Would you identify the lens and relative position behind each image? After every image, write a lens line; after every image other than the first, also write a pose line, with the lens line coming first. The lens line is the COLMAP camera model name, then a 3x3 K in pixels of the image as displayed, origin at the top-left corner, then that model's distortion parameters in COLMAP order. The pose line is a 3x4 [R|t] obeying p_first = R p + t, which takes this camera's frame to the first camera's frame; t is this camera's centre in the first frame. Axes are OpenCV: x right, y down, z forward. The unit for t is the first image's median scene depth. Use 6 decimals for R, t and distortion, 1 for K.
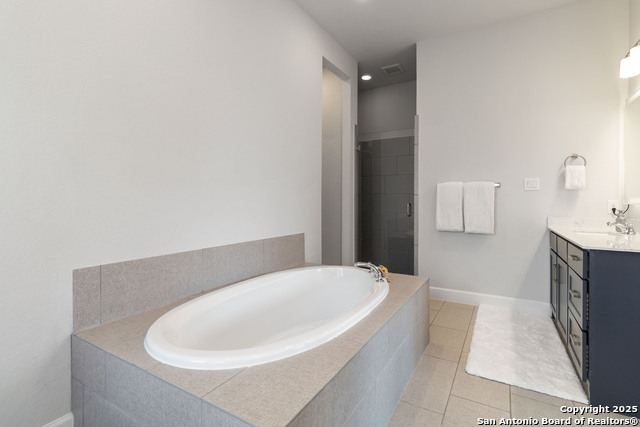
lens RADIAL K [[300.1, 0, 322.0], [0, 300.1, 206.2], [0, 0, 1]] dist [0.003338, 0.000363]
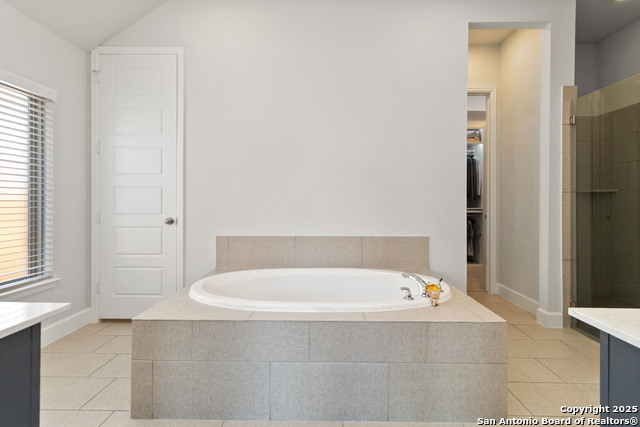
lens RADIAL K [[300.1, 0, 322.0], [0, 300.1, 206.2], [0, 0, 1]] dist [0.003338, 0.000363]
pose [[0.511492, 0.010533, -0.859223, 0.892563], [-0.014552, 0.999888, 0.003595, -0.001003], [0.859165, 0.010664, 0.511588, 0.434941]]
